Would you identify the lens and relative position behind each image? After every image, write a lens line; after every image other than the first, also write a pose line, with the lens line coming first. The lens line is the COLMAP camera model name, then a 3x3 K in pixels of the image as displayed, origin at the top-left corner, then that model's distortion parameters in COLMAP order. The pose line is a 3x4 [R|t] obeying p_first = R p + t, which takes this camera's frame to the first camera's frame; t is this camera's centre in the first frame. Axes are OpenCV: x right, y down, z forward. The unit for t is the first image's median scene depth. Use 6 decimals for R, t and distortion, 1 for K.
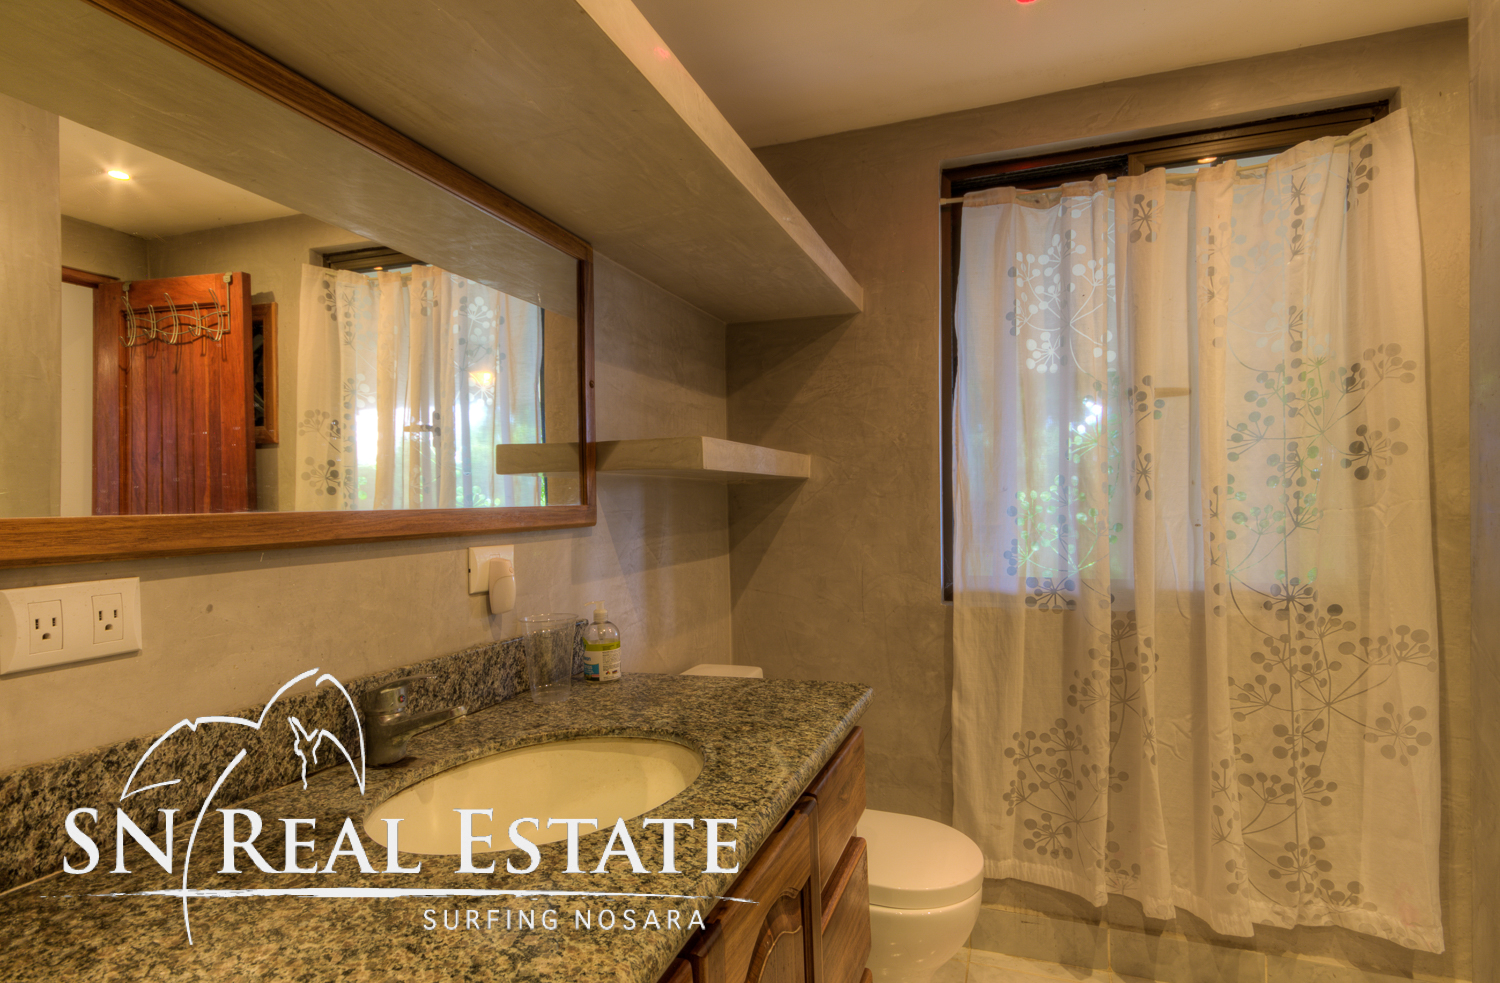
lens RADIAL K [[770.8, 0, 754.7], [0, 770.8, 508.2], [0, 0, 1]] dist [0.013913, 0.008754]
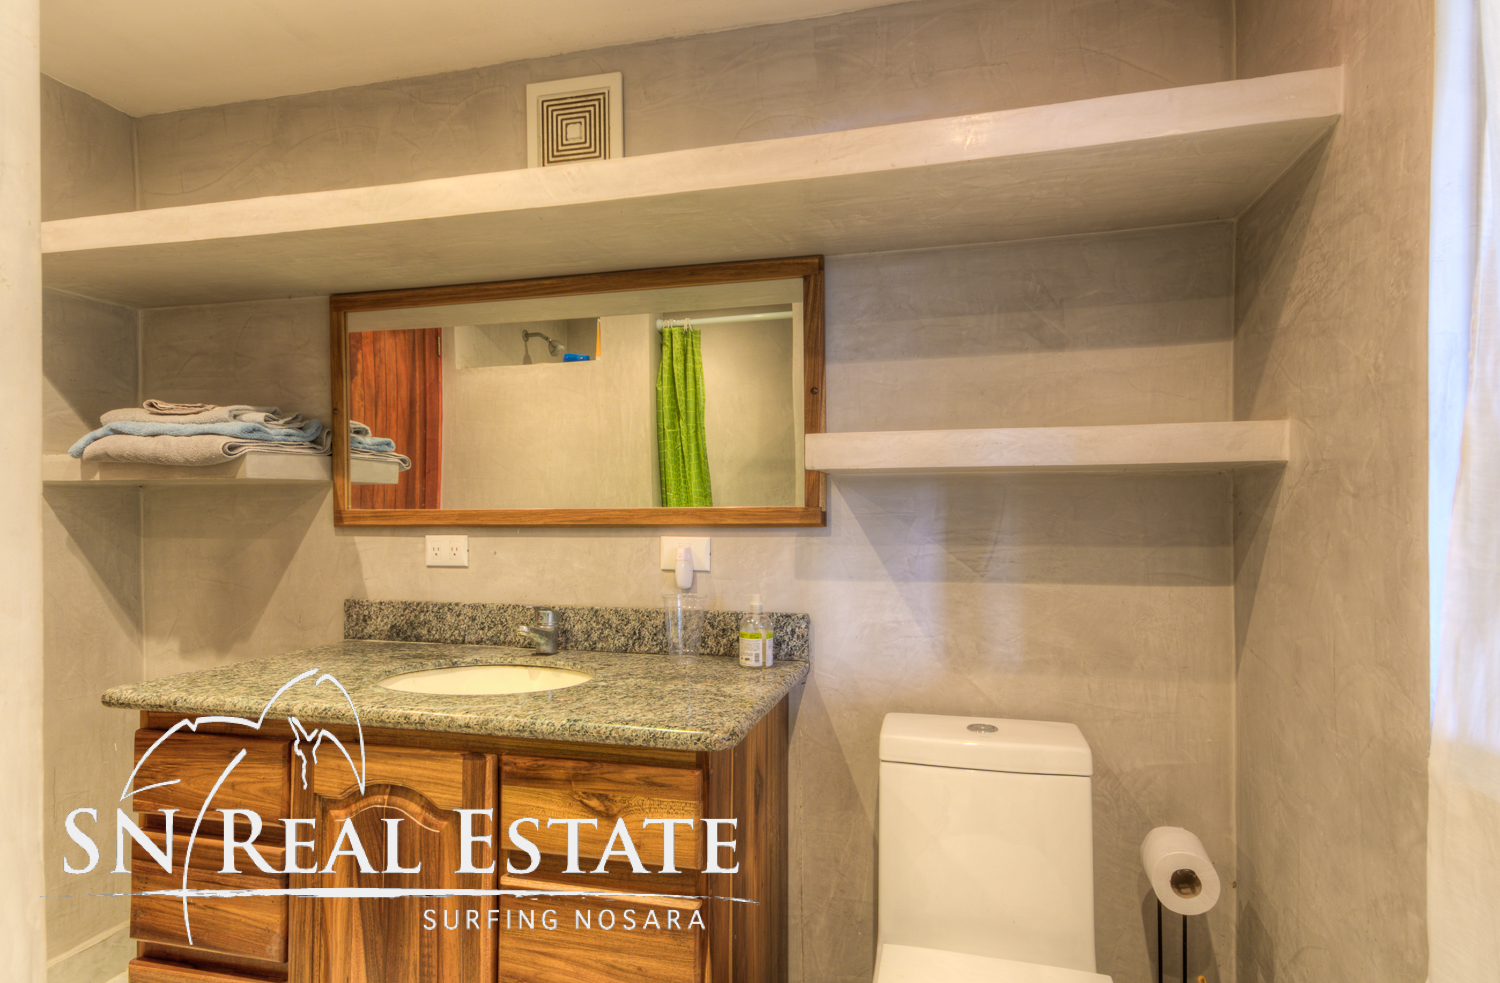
lens RADIAL K [[770.8, 0, 754.7], [0, 770.8, 508.2], [0, 0, 1]] dist [0.013913, 0.008754]
pose [[0.112743, 0.015151, -0.993509, 1.168285], [-0.005735, 0.999877, 0.014598, -0.023935], [0.993608, 0.004052, 0.112816, 1.143572]]
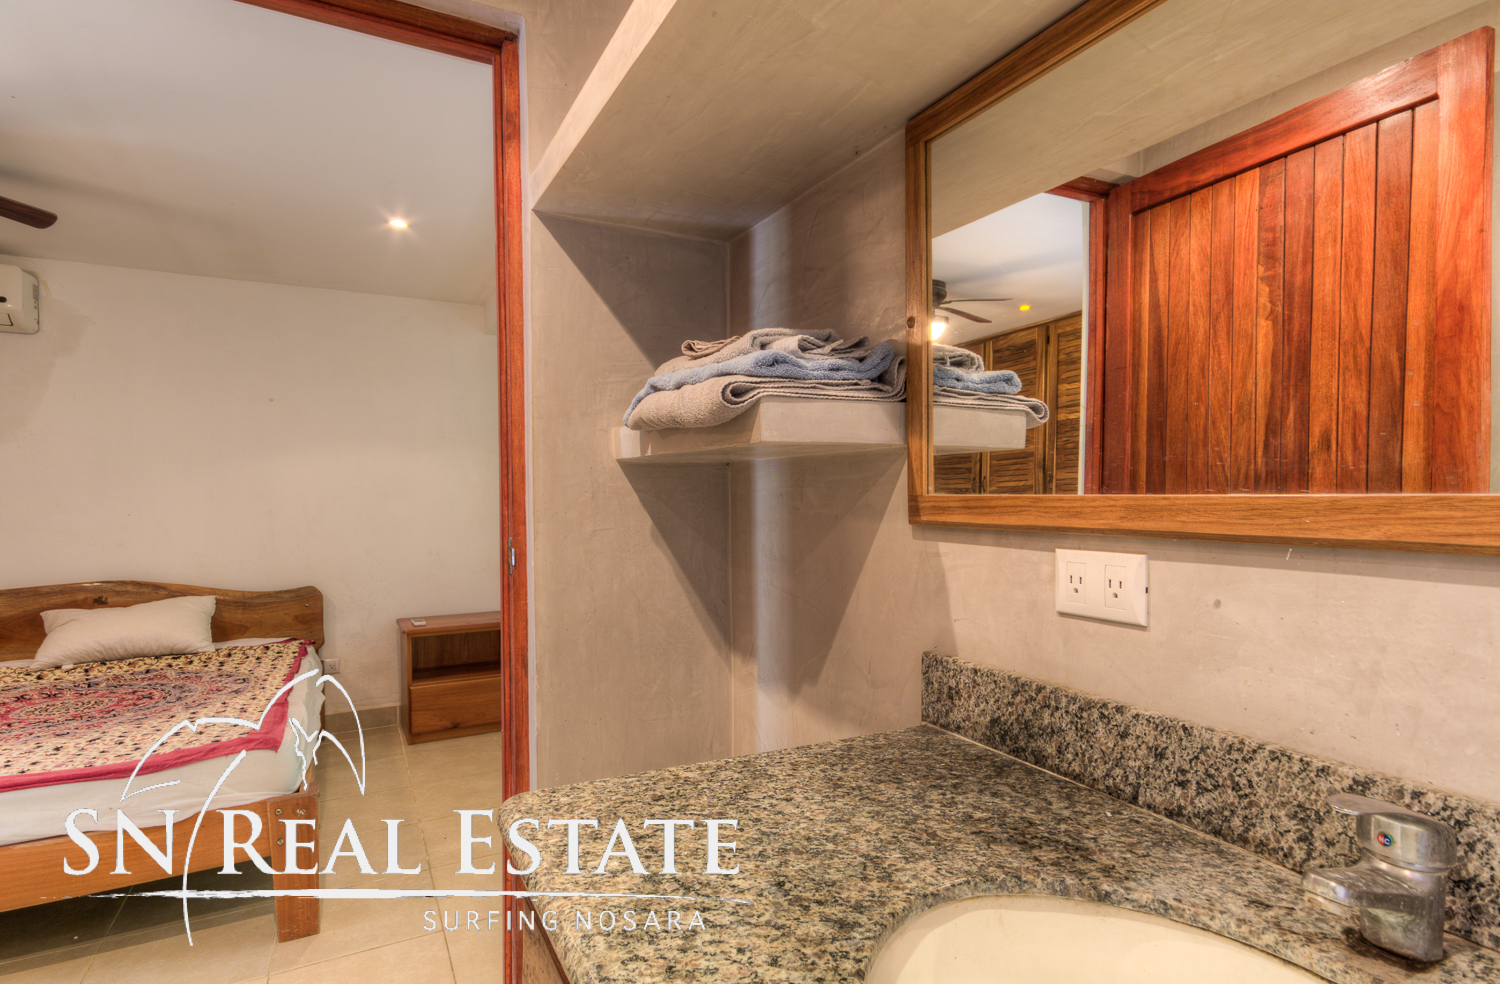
lens RADIAL K [[770.8, 0, 754.7], [0, 770.8, 508.7], [0, 0, 1]] dist [0.013913, 0.008754]
pose [[-0.668626, 0.032456, -0.742890, 0.220574], [0.007219, 0.999283, 0.037160, -0.010025], [0.743564, 0.019483, -0.668381, 0.925695]]
